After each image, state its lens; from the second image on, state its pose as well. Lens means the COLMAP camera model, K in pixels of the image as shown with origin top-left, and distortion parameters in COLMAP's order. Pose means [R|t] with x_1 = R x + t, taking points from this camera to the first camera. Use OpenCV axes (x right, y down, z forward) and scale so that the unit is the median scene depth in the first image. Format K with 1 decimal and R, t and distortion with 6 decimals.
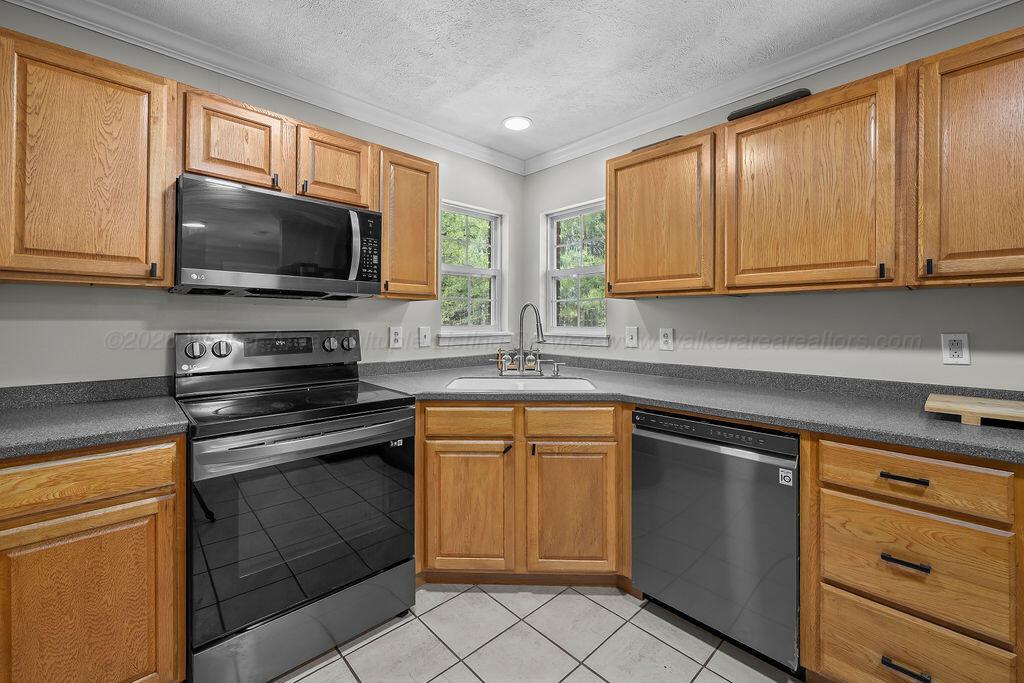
lens RADIAL K [[420.2, 0, 516.0], [0, 420.2, 321.0], [0, 0, 1]] dist [0.000865, -0.000162]
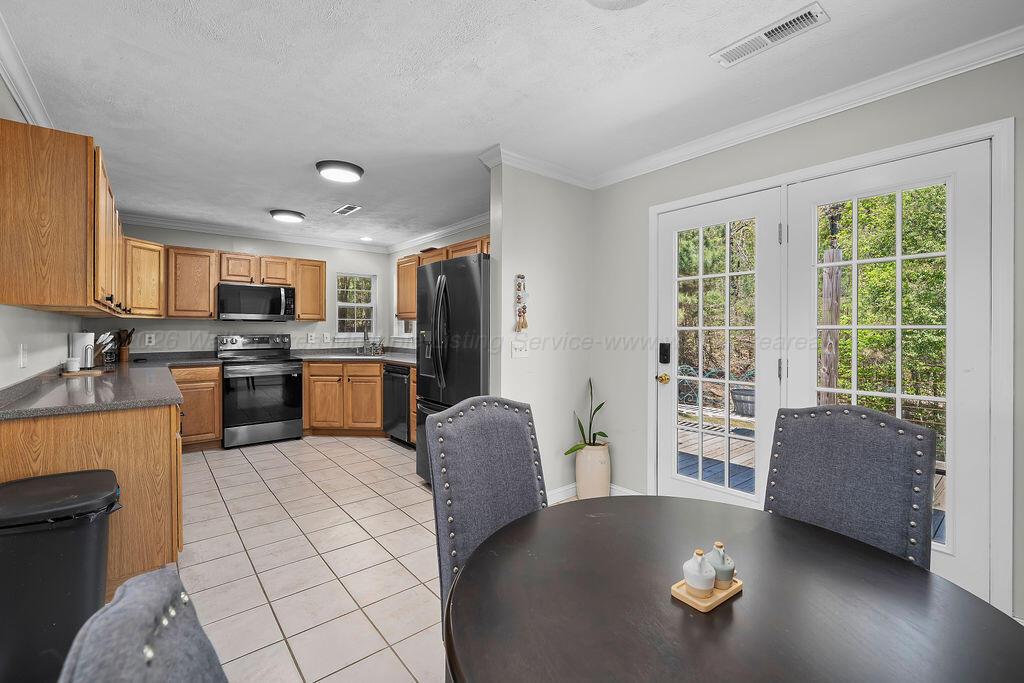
lens RADIAL K [[430.4, 0, 508.8], [0, 430.4, 332.4], [0, 0, 1]] dist [0.000629, 0.000391]
pose [[0.997845, 0.000004, -0.065611, 1.188547], [0.000515, 0.999969, 0.007891, -0.009439], [0.065609, -0.007908, 0.997814, -1.568126]]
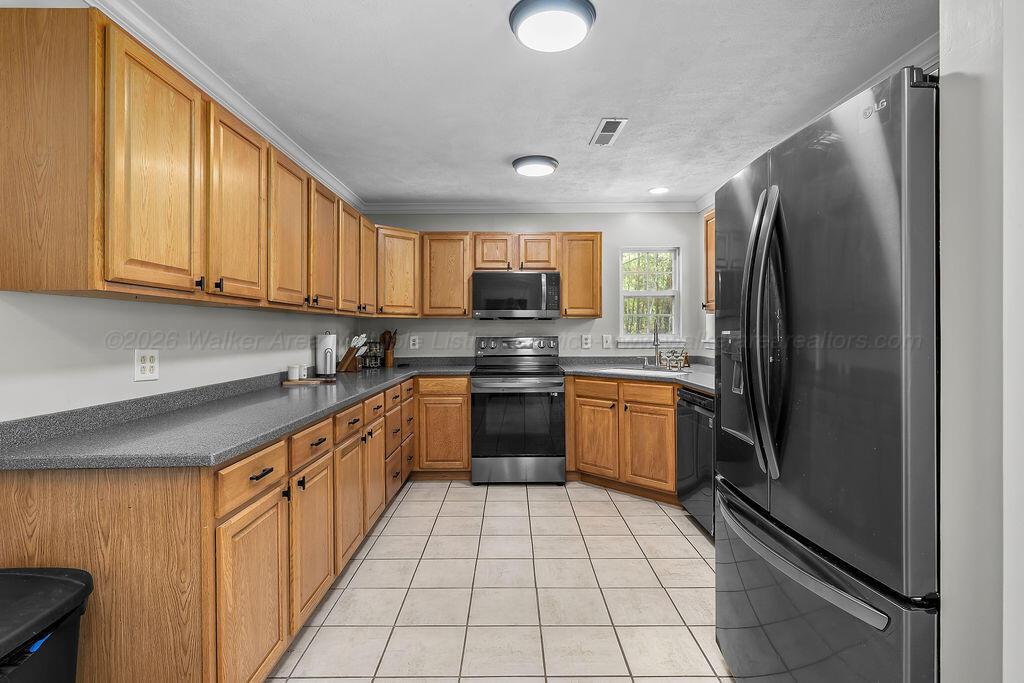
lens RADIAL K [[498.0, 0, 515.2], [0, 498.0, 329.9], [0, 0, 1]] dist [-0.001641, 0.000834]
pose [[0.734931, -0.006714, -0.678108, 1.052831], [0.006596, 0.999974, -0.002752, -0.002519], [0.678109, -0.002450, 0.734957, -0.748532]]
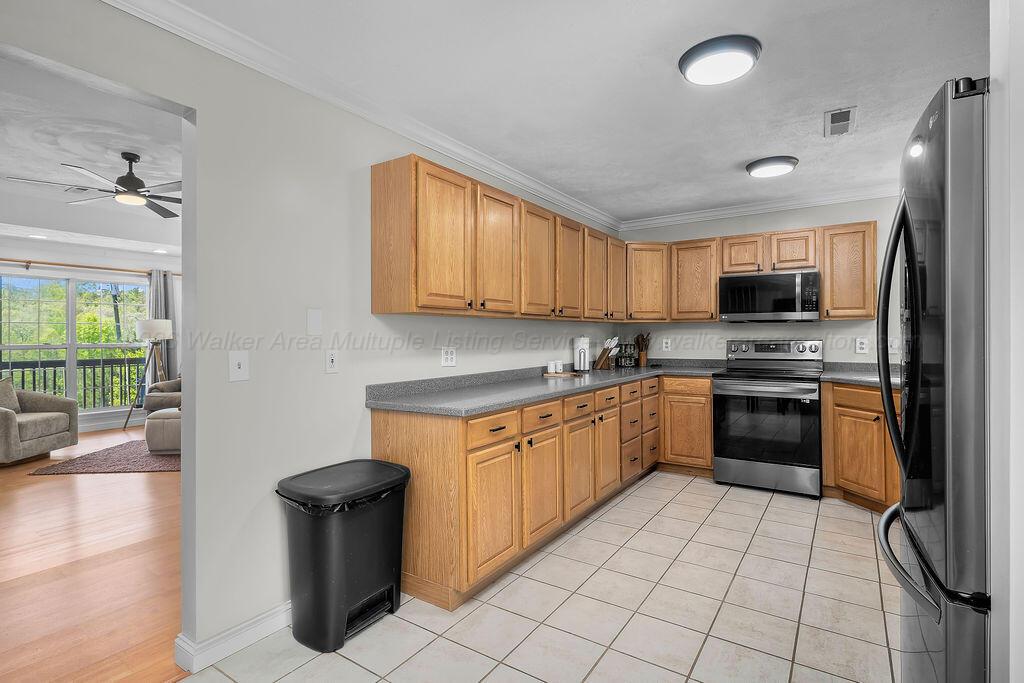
lens RADIAL K [[498.0, 0, 515.4], [0, 498.0, 333.9], [0, 0, 1]] dist [-0.001641, 0.000834]
pose [[0.231590, -0.006507, -0.972792, 1.411159], [0.007398, 0.999960, -0.004928, -0.001888], [0.972785, -0.006056, 0.231629, -0.674970]]
